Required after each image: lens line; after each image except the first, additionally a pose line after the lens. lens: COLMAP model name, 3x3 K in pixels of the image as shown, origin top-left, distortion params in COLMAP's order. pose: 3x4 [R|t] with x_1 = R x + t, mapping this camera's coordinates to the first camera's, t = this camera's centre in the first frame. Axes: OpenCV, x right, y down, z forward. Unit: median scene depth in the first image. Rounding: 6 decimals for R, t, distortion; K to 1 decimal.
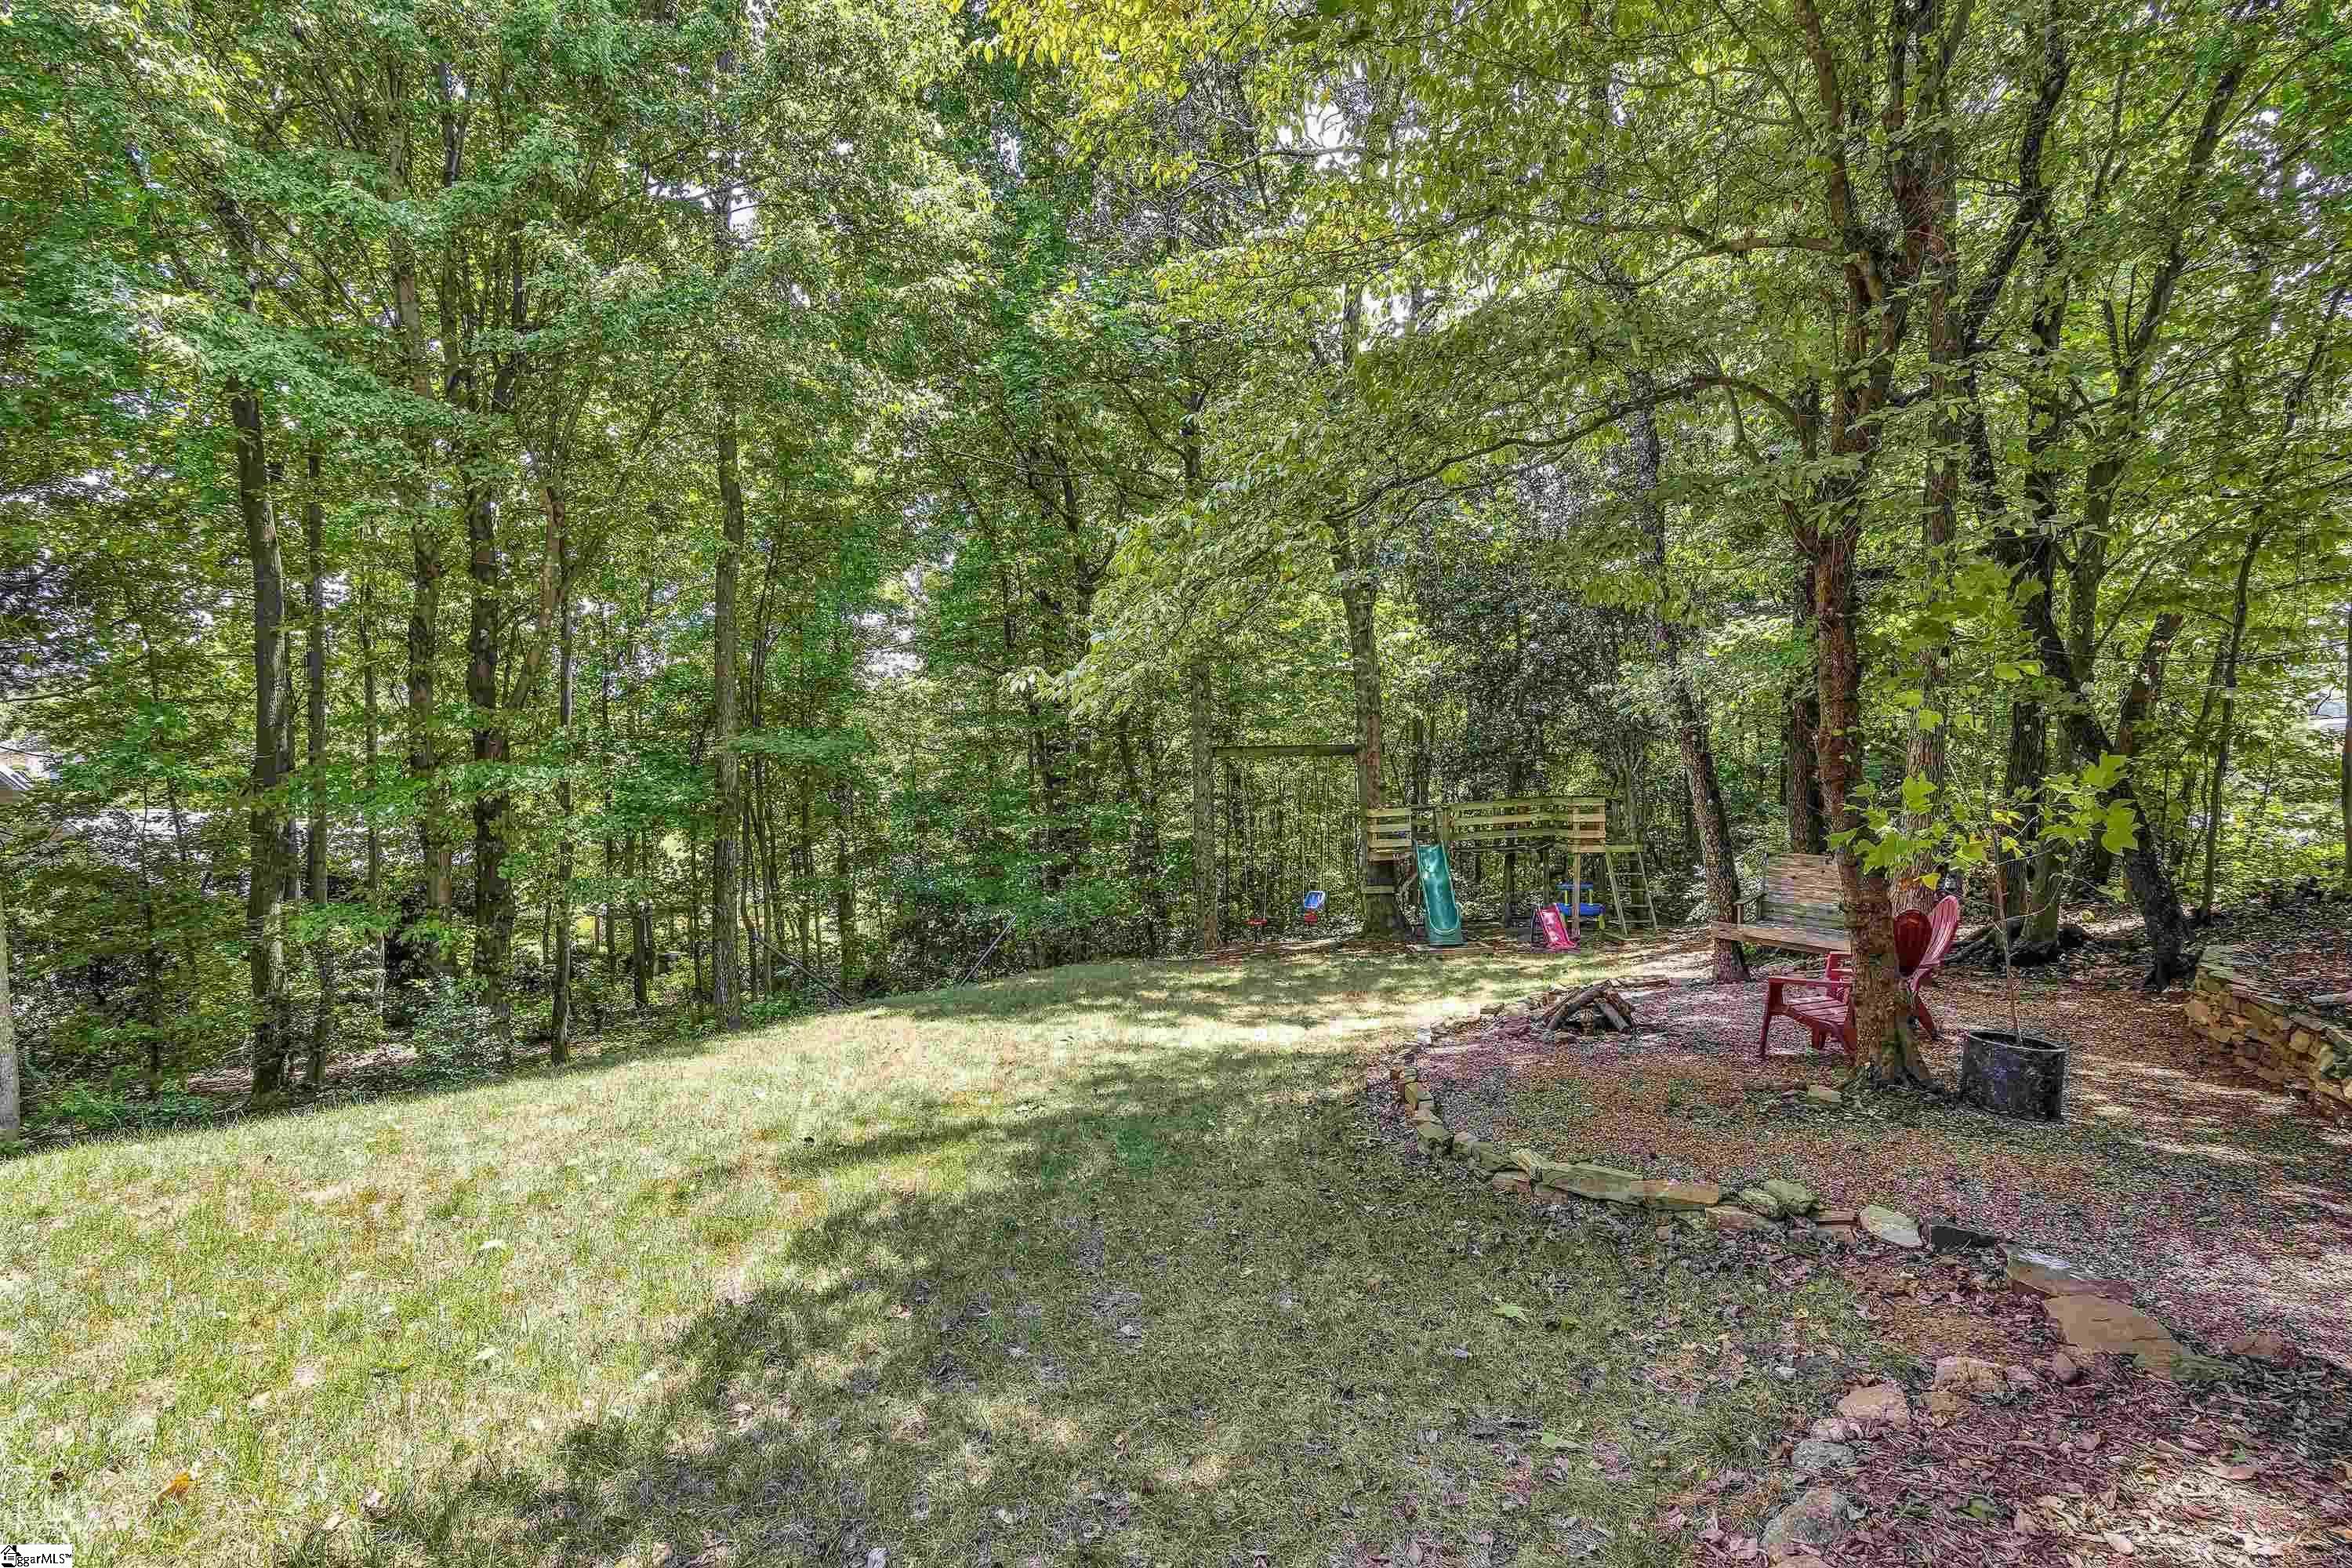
lens RADIAL K [[1055.6, 0, 1169.2], [0, 1055.6, 780.6], [0, 0, 1]] dist [0.002172, 0.000055]
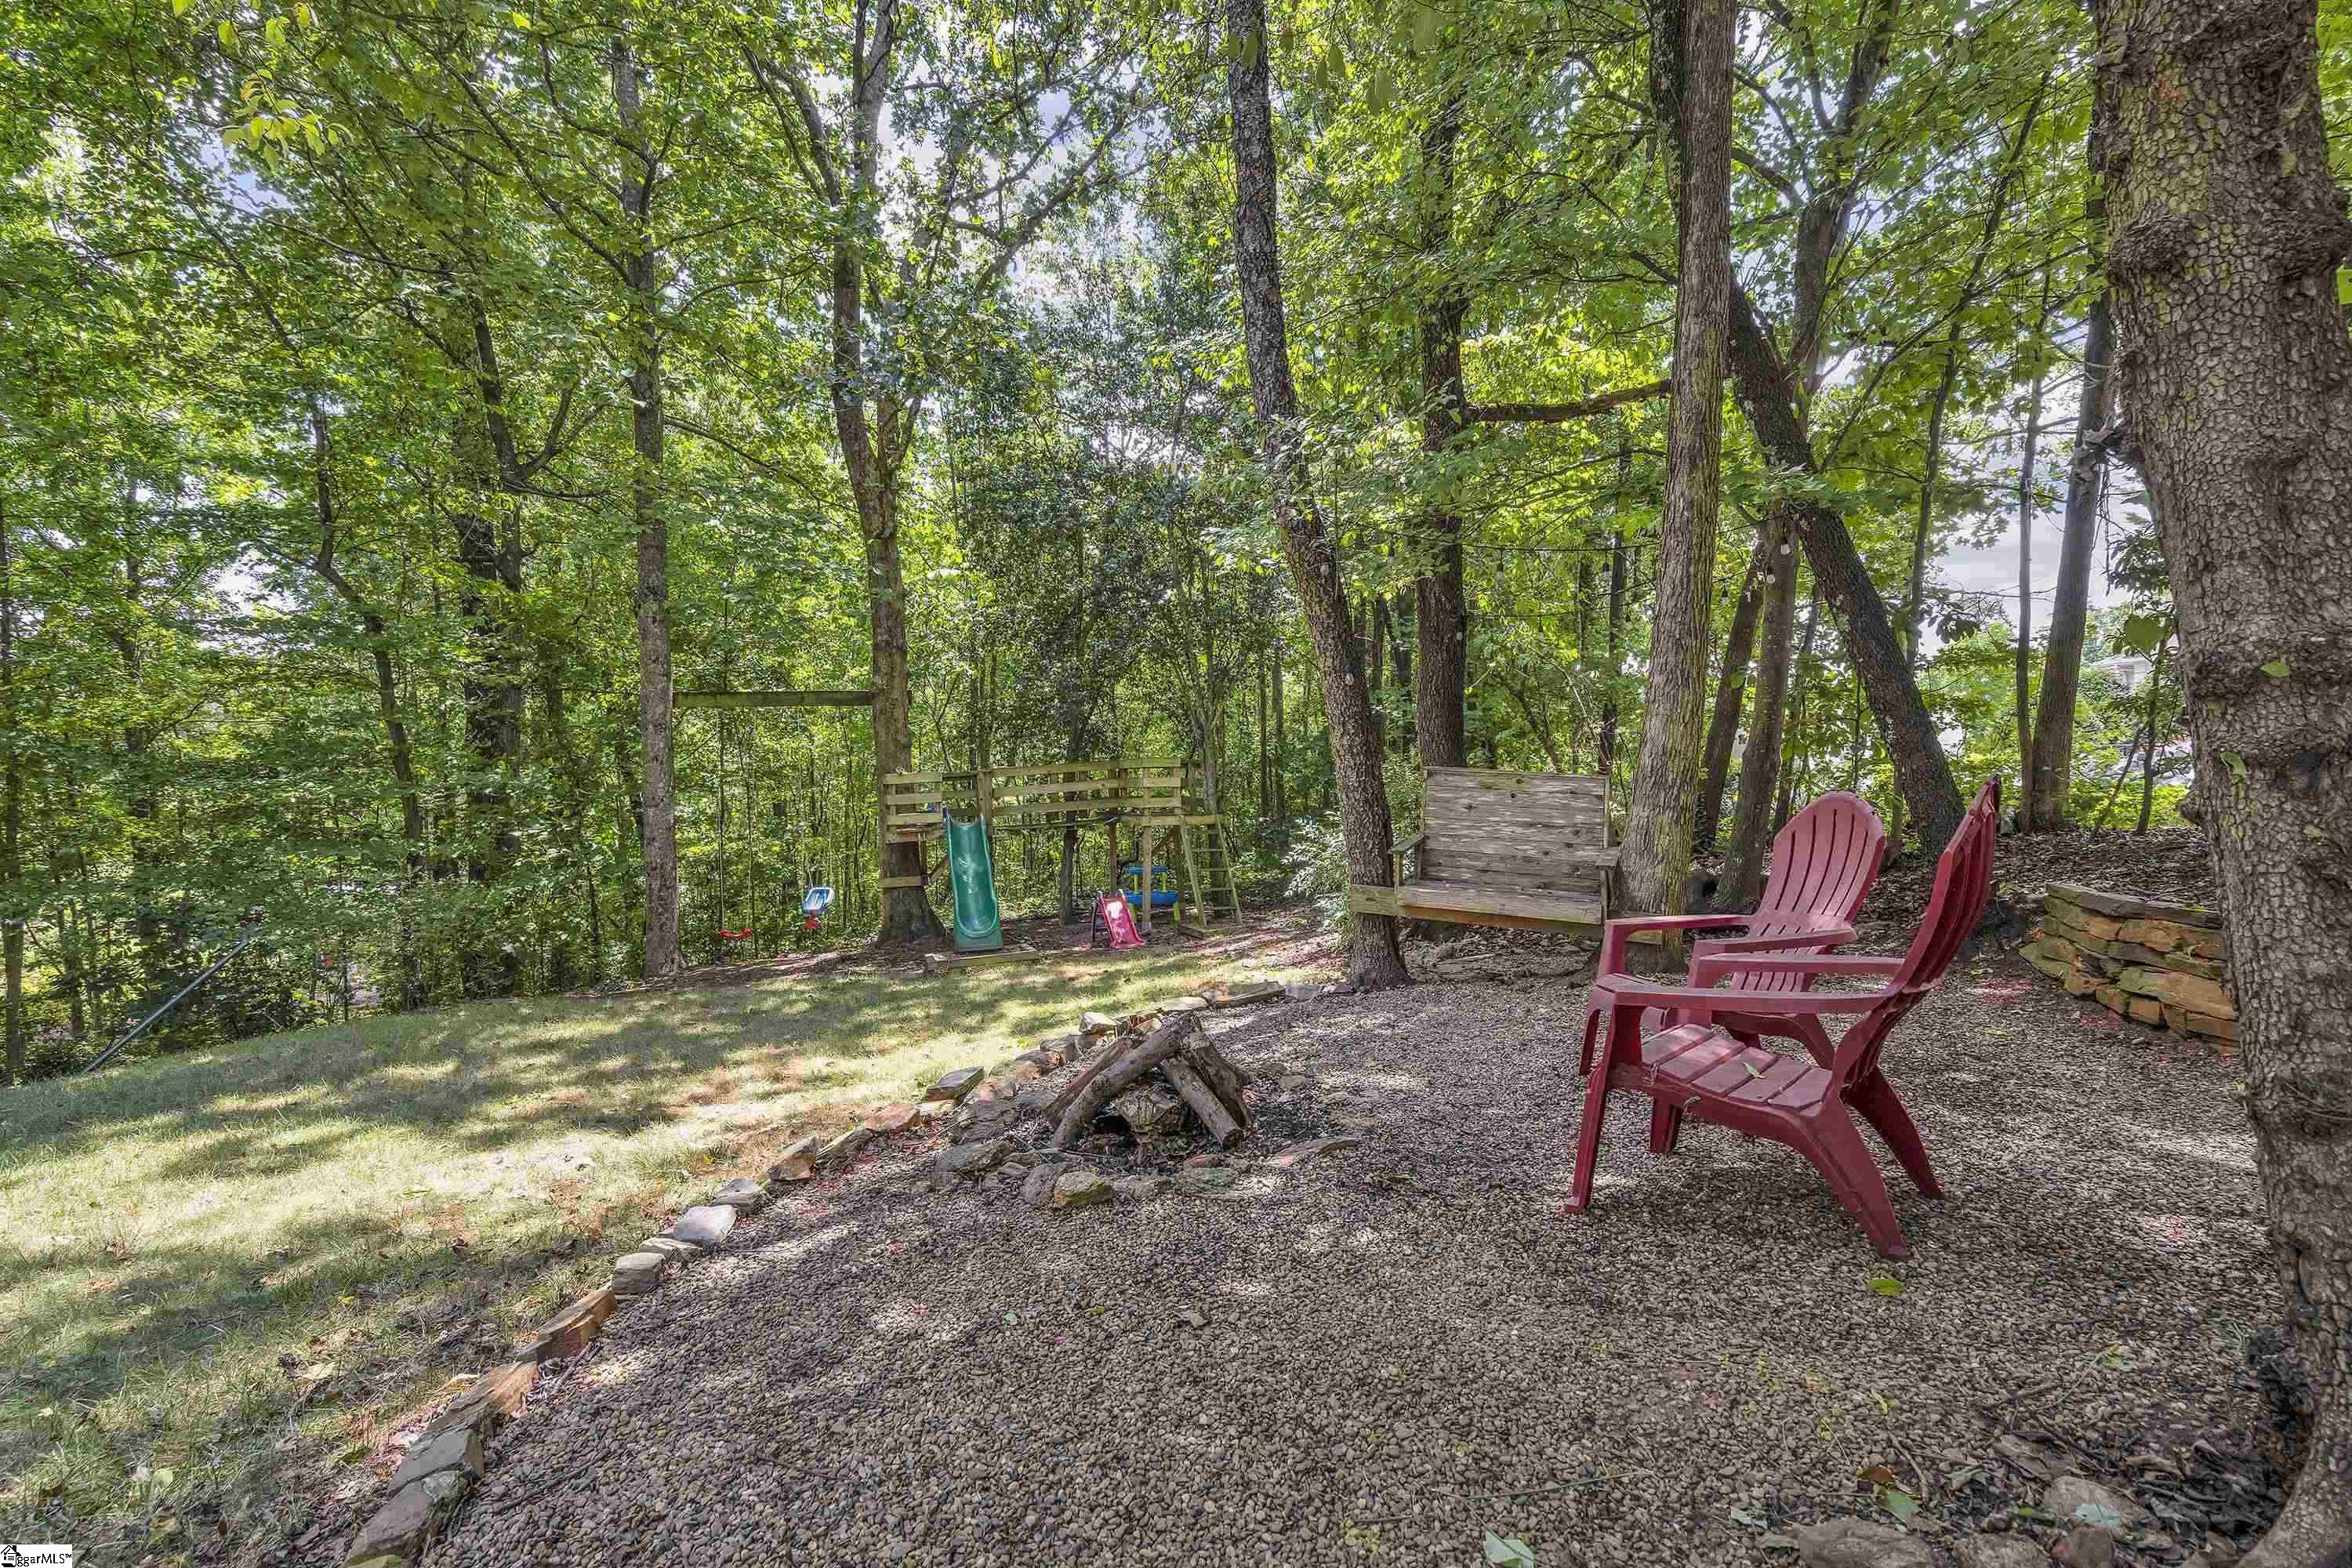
lens RADIAL K [[1055.6, 0, 1179.3], [0, 1055.6, 784.1], [0, 0, 1]] dist [0.002172, 0.000055]
pose [[0.924414, 0.004031, 0.381369, 0.136635], [-0.001319, 0.999972, -0.007371, 0.055209], [-0.381388, 0.006310, 0.924394, 0.334539]]
